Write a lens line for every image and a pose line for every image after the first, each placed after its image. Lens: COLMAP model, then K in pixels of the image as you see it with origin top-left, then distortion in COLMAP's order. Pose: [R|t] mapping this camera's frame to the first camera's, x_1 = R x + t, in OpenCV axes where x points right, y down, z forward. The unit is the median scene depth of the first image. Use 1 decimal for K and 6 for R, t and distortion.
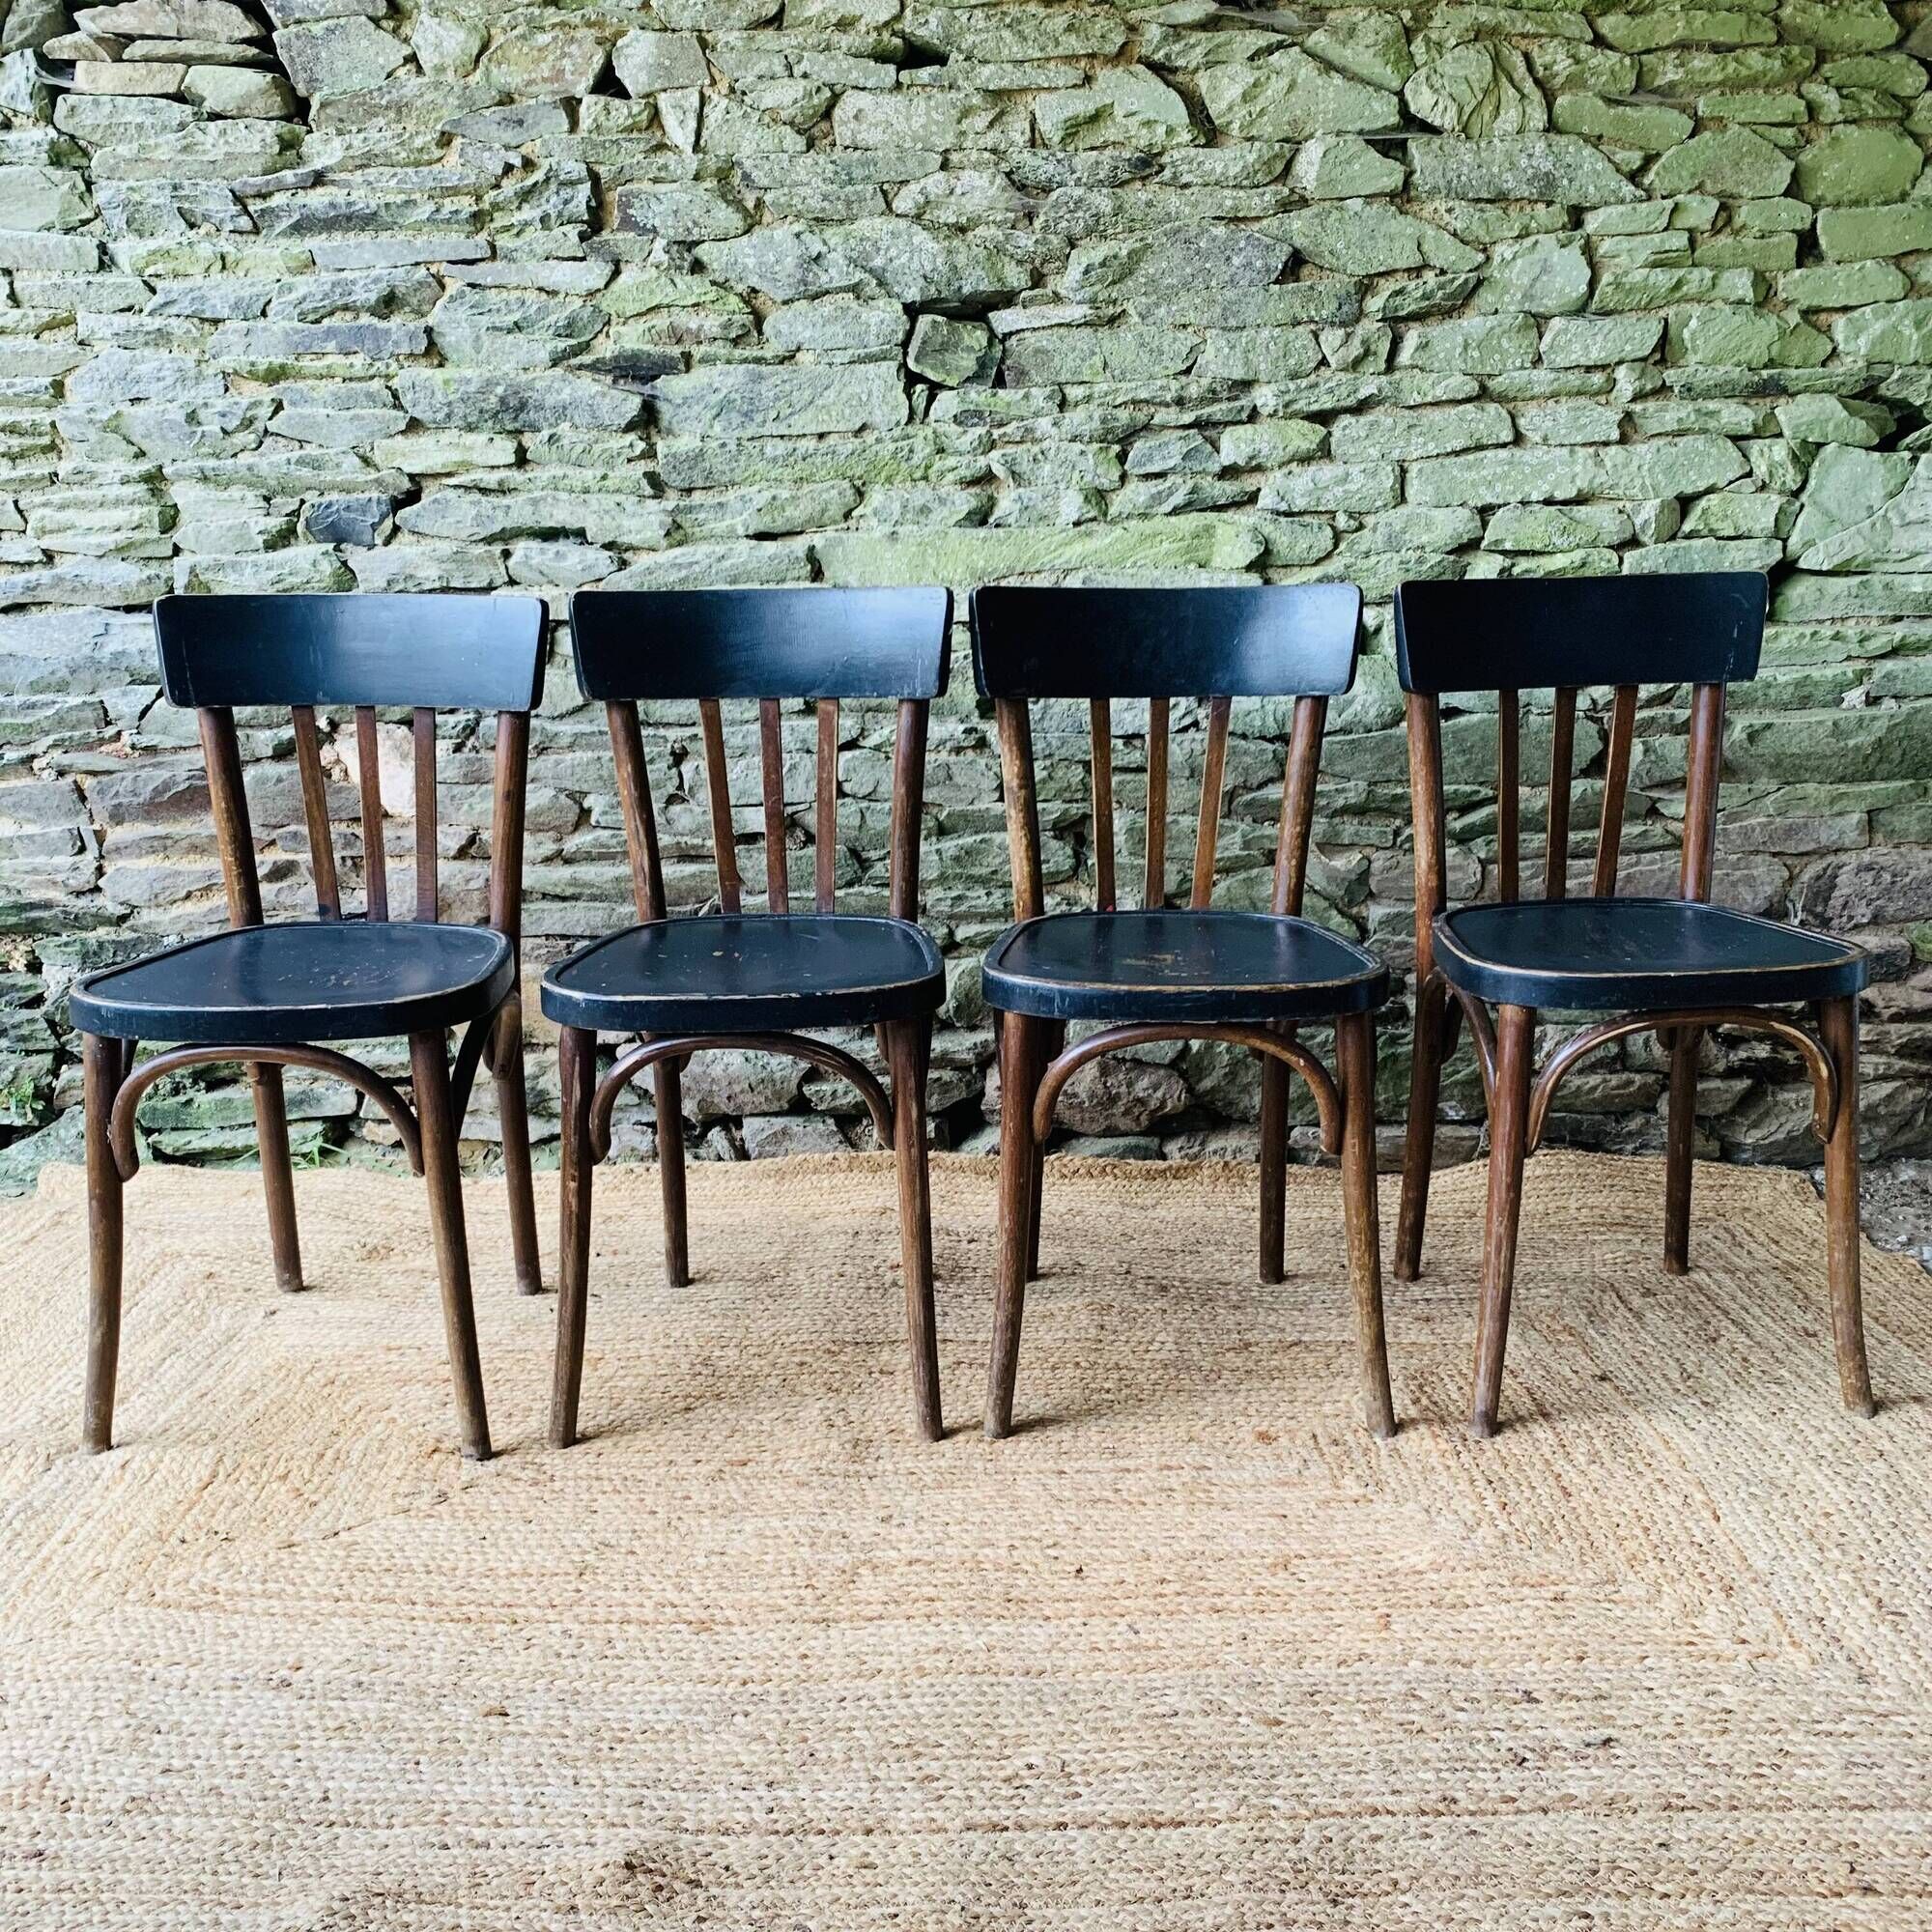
lens RADIAL K [[1949.1, 0, 960.5], [0, 1949.1, 998.3], [0, 0, 1]] dist [0.061916, 0.000000]
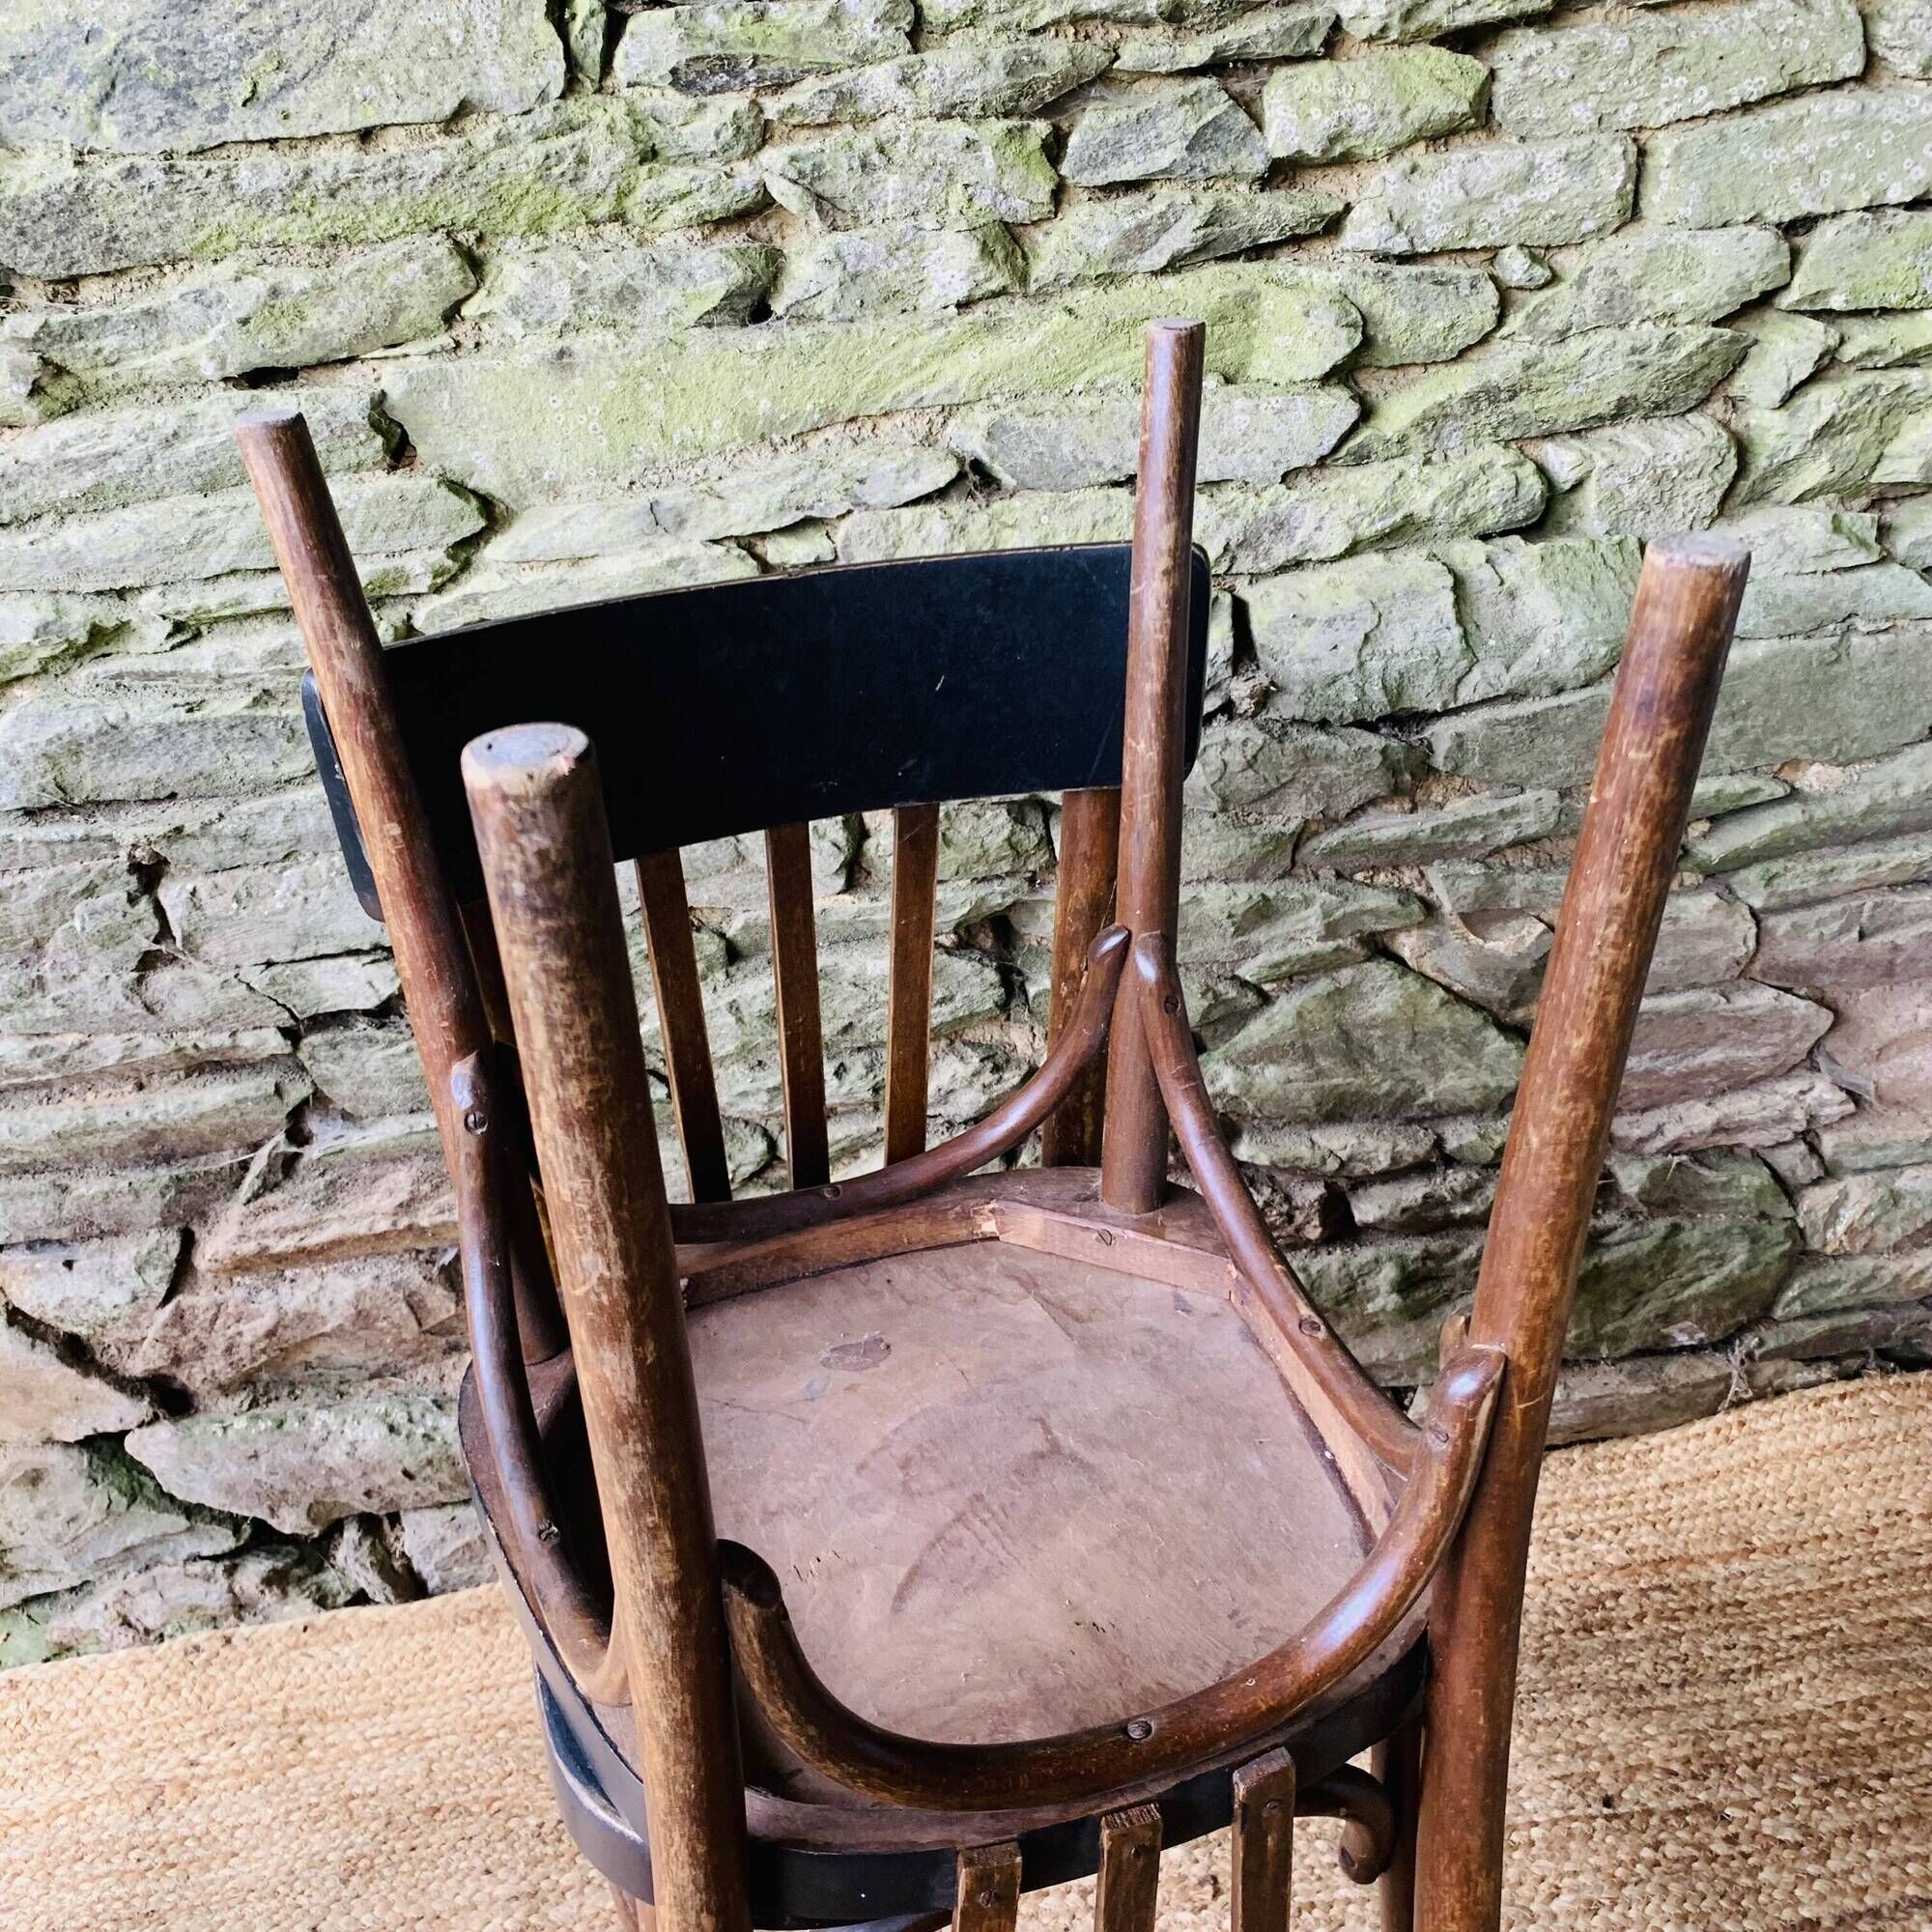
lens RADIAL K [[1975.8, 0, 944.2], [0, 1975.8, 957.3], [0, 0, 1]] dist [0.001141, 0.000000]
pose [[0.985327, -0.108822, 0.131486, -0.022711], [0.075922, 0.969417, 0.233379, -0.203543], [-0.152861, -0.219972, 0.963455, 0.523865]]
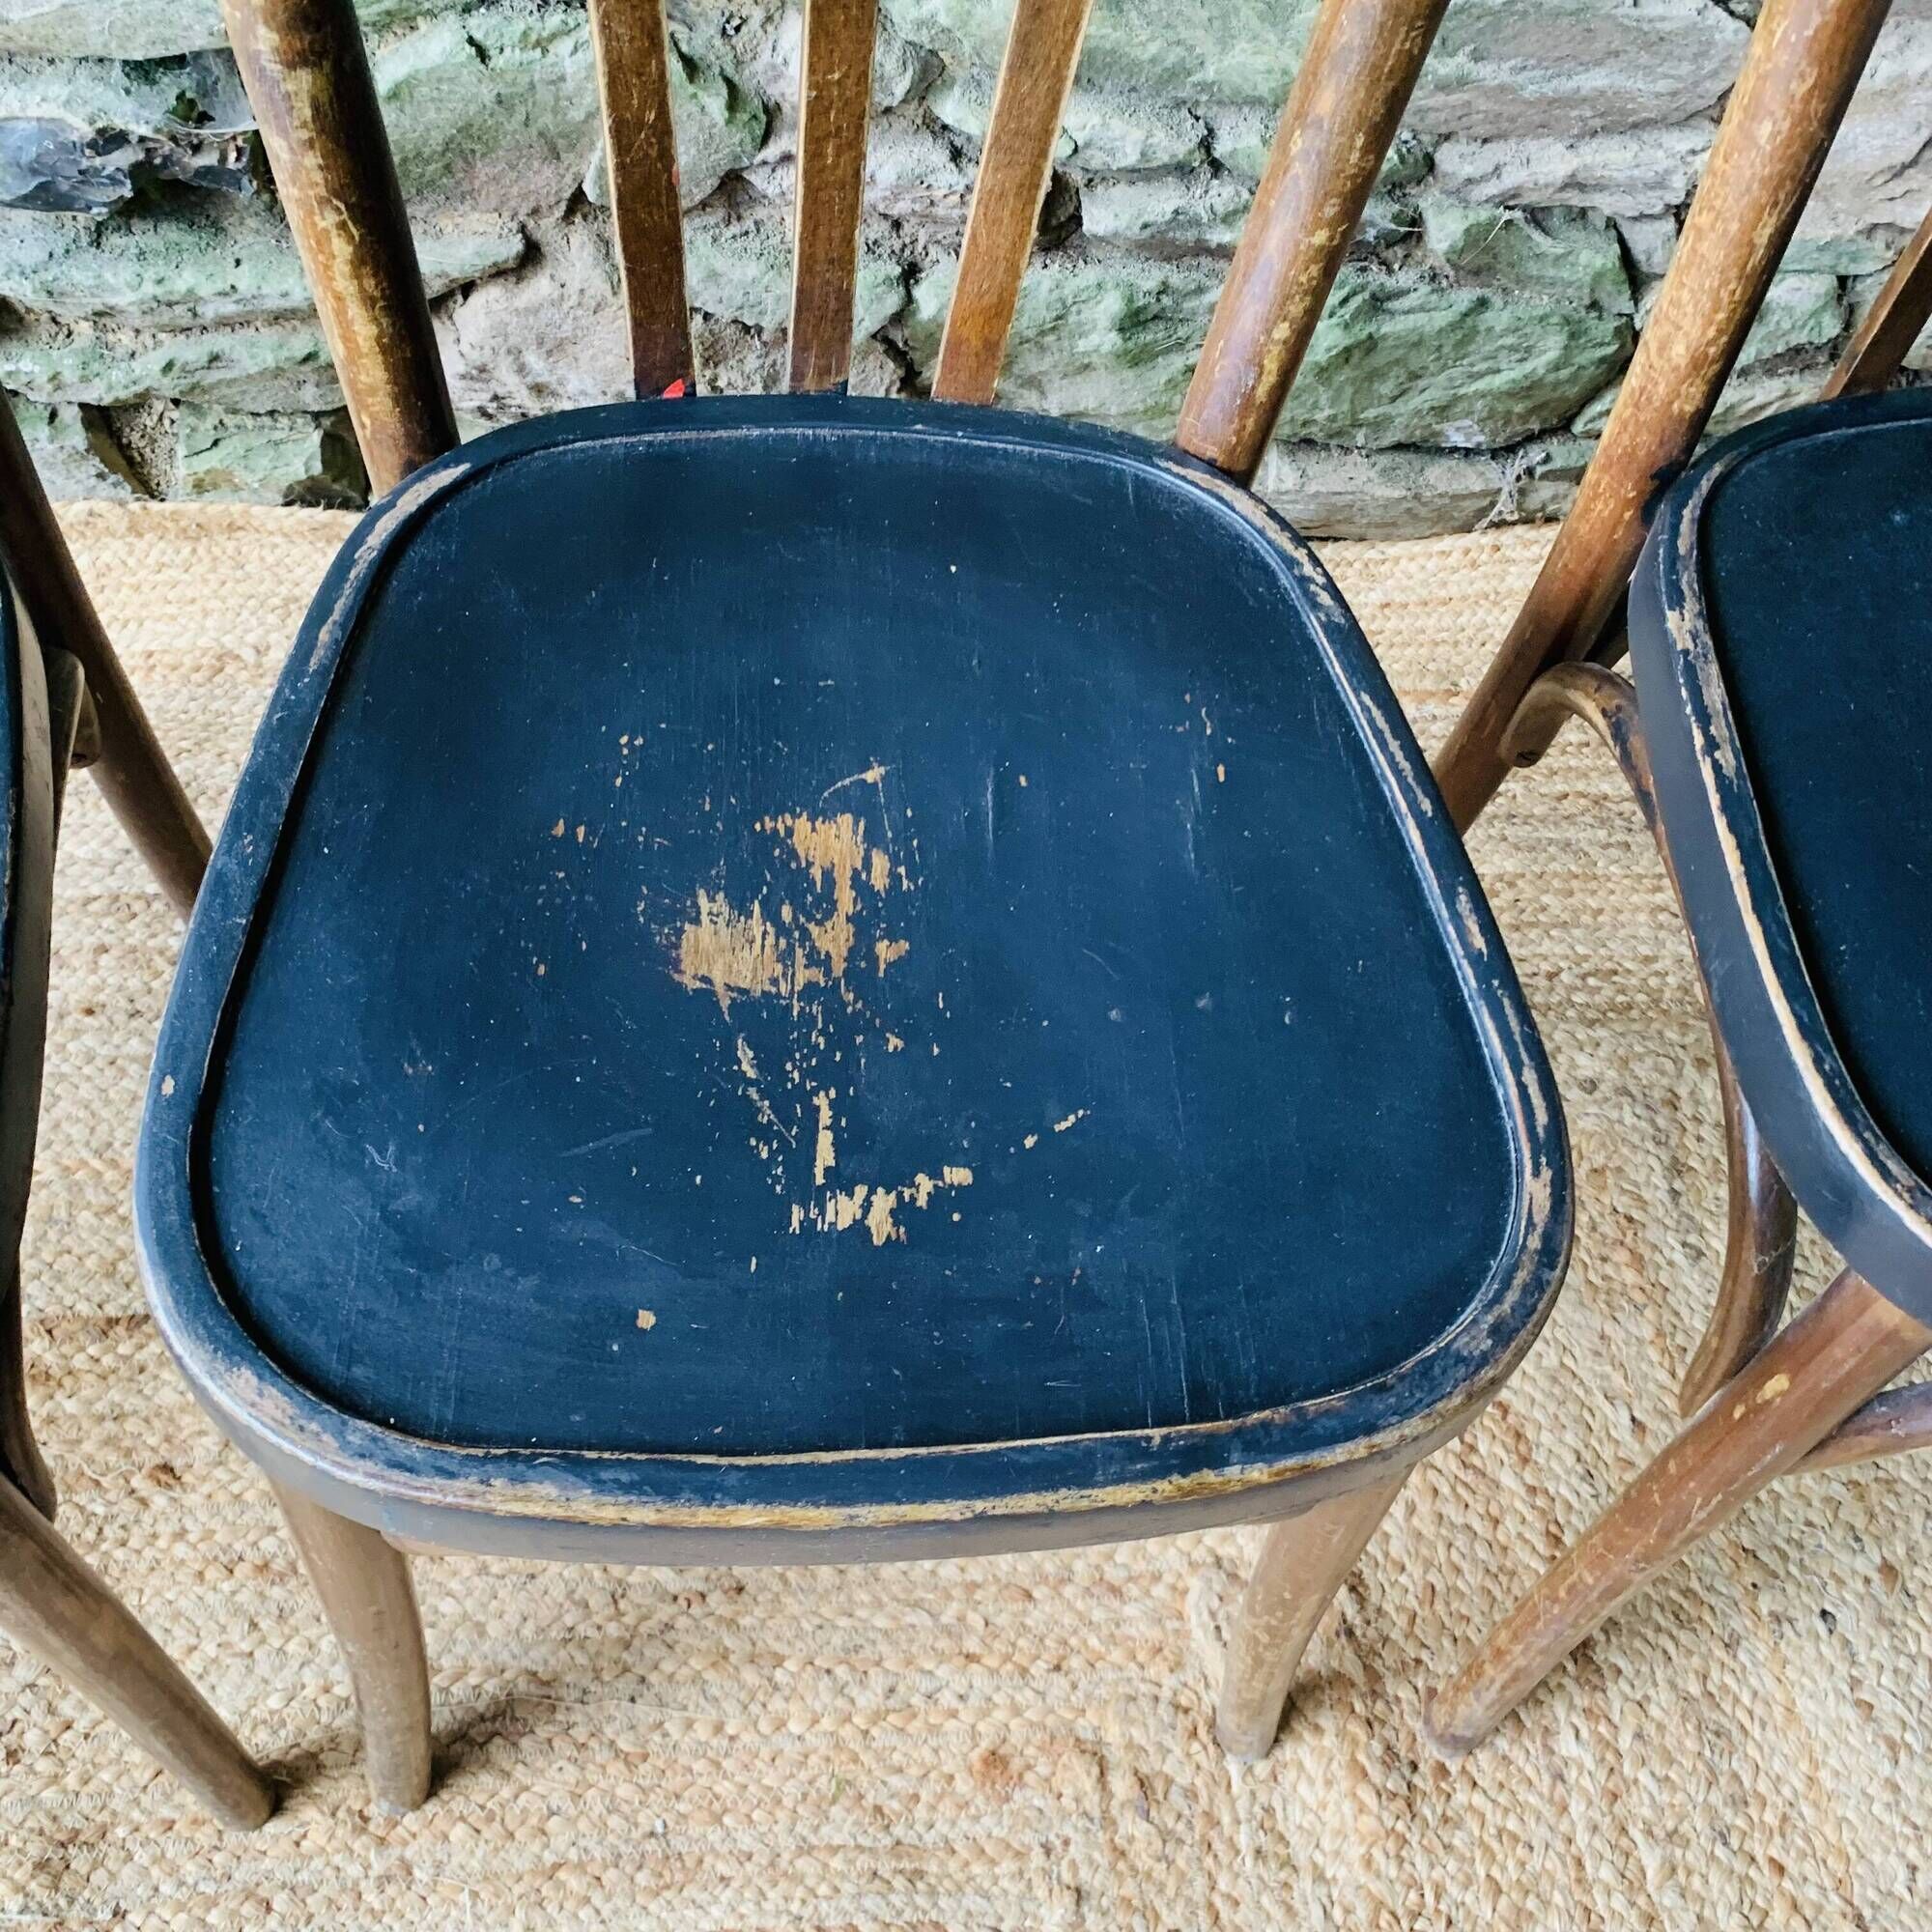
lens RADIAL K [[1975.8, 0, 952.6], [0, 1975.8, 982.7], [0, 0, 1]] dist [0.001141, 0.000000]
pose [[0.989630, -0.026732, 0.141131, 0.063424], [-0.082213, 0.700269, 0.709129, -0.180650], [-0.117786, -0.713378, 0.690810, 0.614962]]
